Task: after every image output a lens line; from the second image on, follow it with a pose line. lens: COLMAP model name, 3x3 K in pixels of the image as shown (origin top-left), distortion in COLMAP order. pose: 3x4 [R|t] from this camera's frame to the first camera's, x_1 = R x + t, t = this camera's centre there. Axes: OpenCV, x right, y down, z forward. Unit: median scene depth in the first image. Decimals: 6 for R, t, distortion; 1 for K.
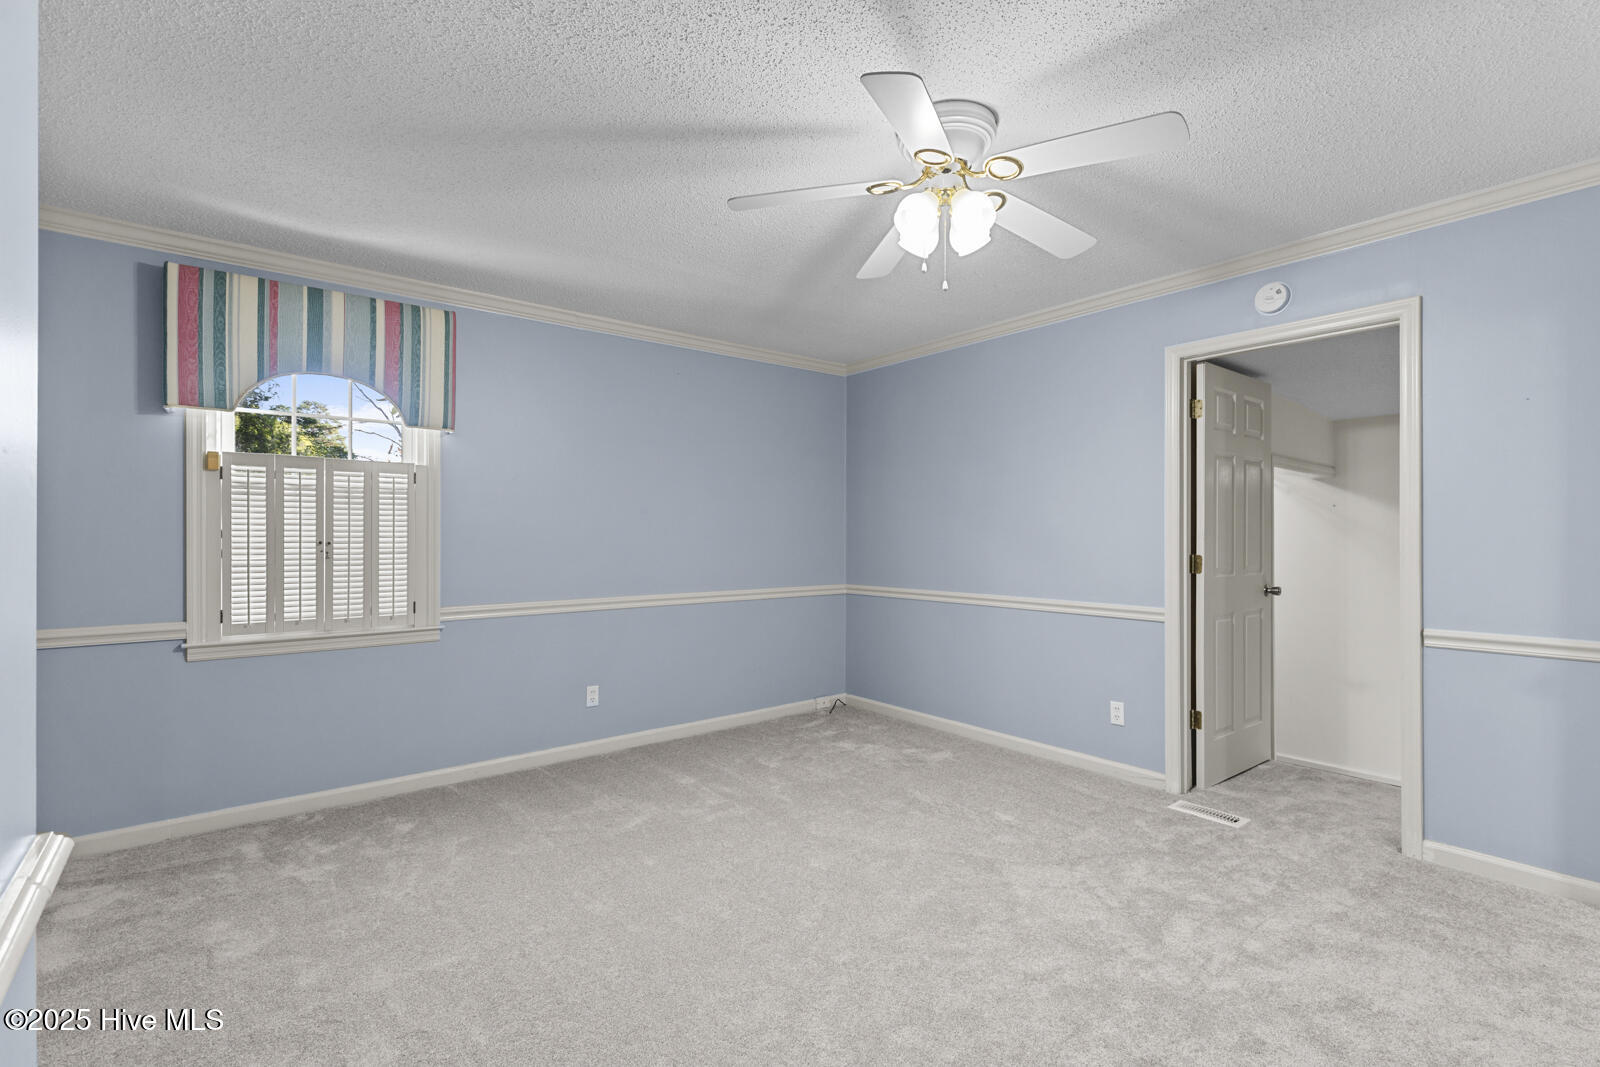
lens RADIAL K [[730.7, 0, 808.1], [0, 730.7, 534.7], [0, 0, 1]] dist [0.003564, -0.001296]
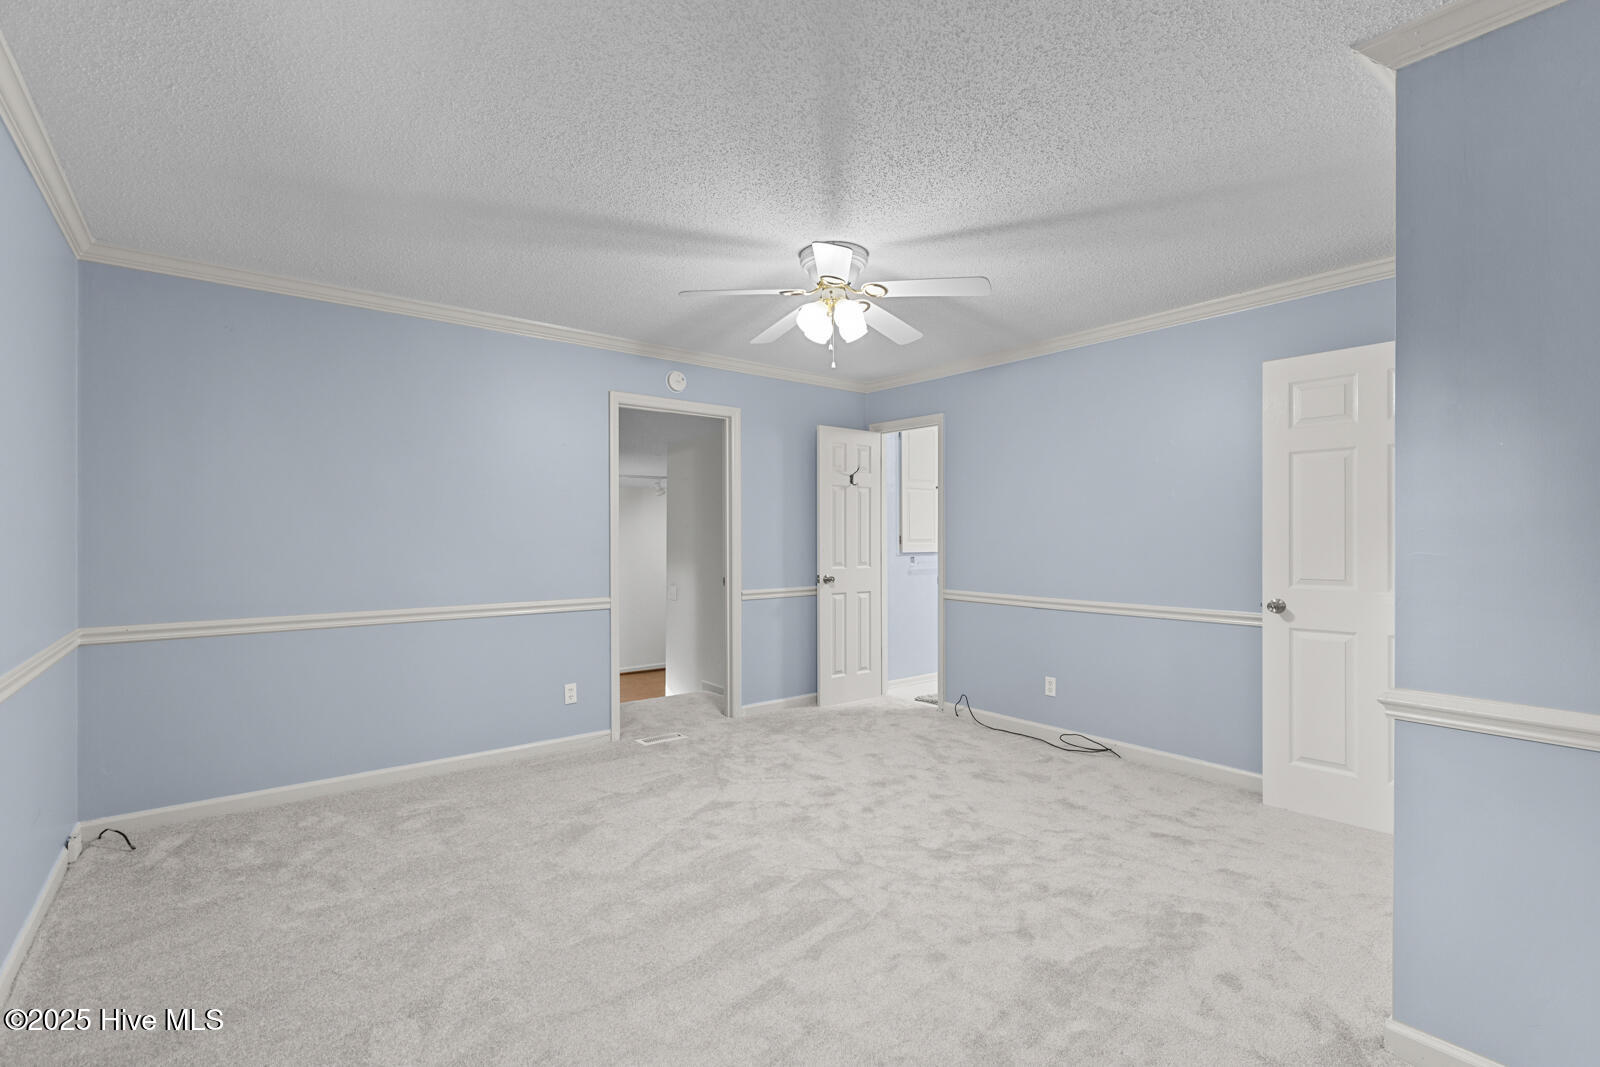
lens RADIAL K [[730.7, 0, 810.4], [0, 730.7, 538.8], [0, 0, 1]] dist [0.003564, -0.001296]
pose [[-0.005729, -0.002683, 0.999980, -1.011710], [-0.002152, 0.999994, 0.002671, -0.006959], [-0.999981, -0.002137, -0.005734, 0.861369]]
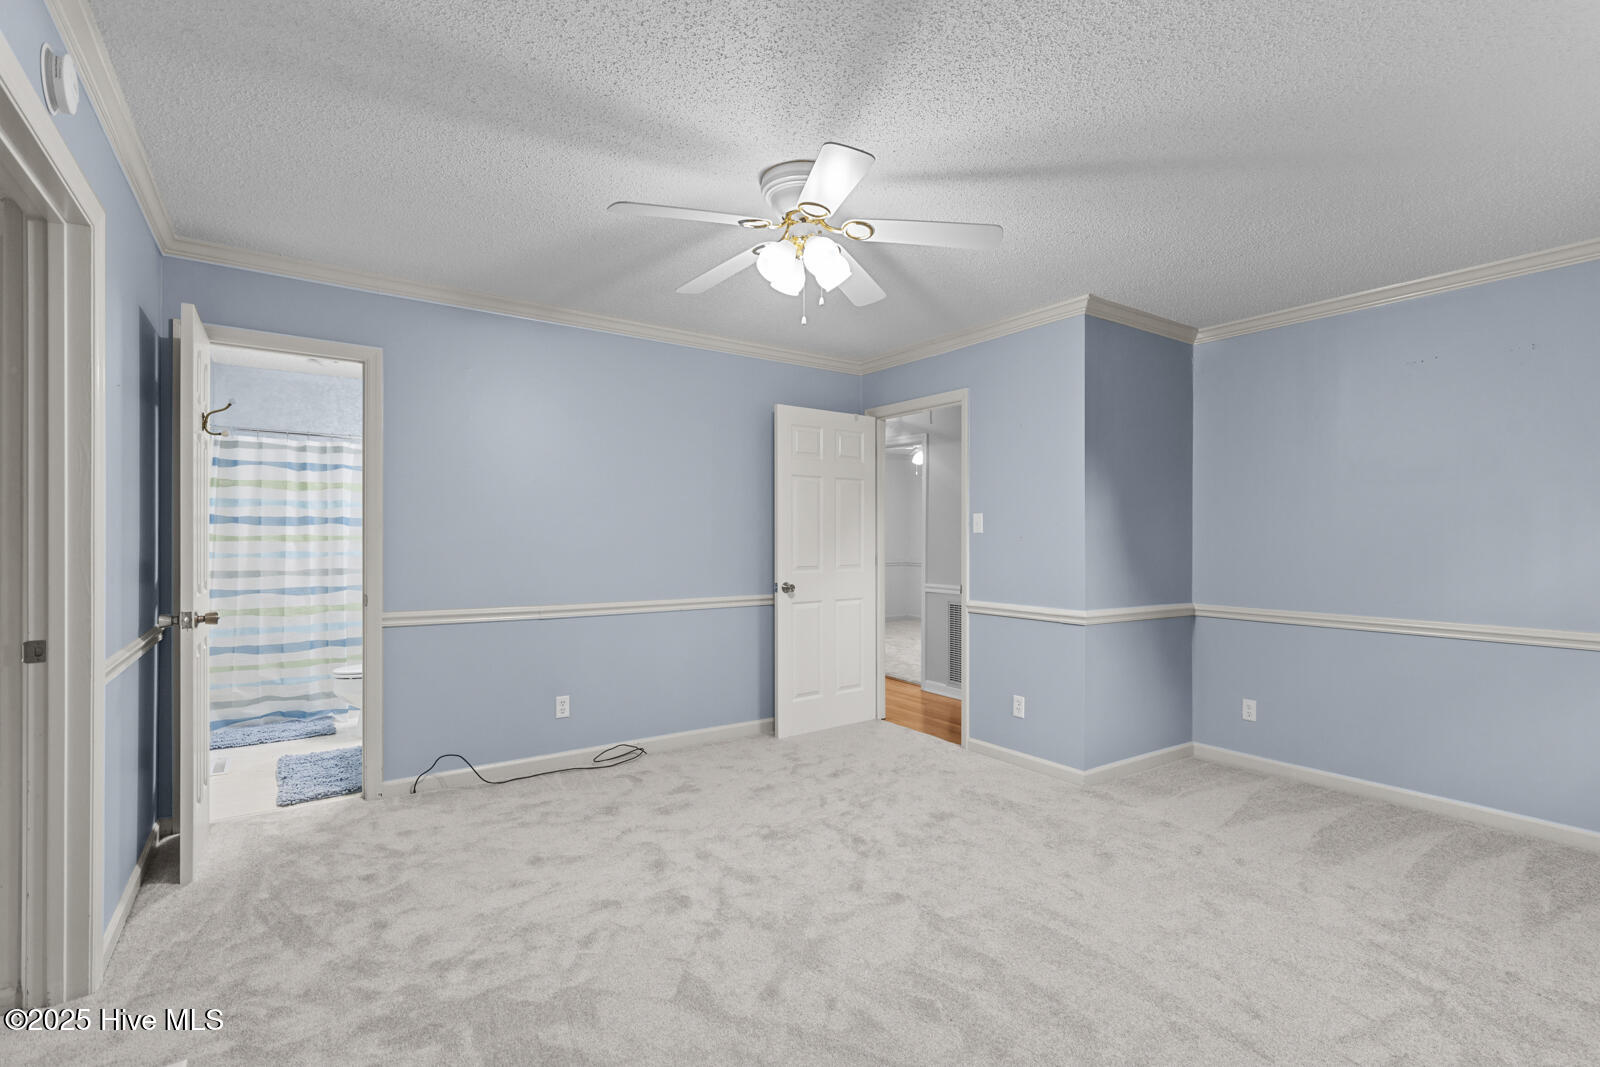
lens RADIAL K [[730.7, 0, 797.6], [0, 730.7, 533.0], [0, 0, 1]] dist [0.003564, -0.001296]
pose [[-0.997846, 0.001356, 0.065583, 0.097851], [0.000463, 0.999907, -0.013633, 0.007729], [-0.065595, -0.013573, -0.997754, 1.733479]]
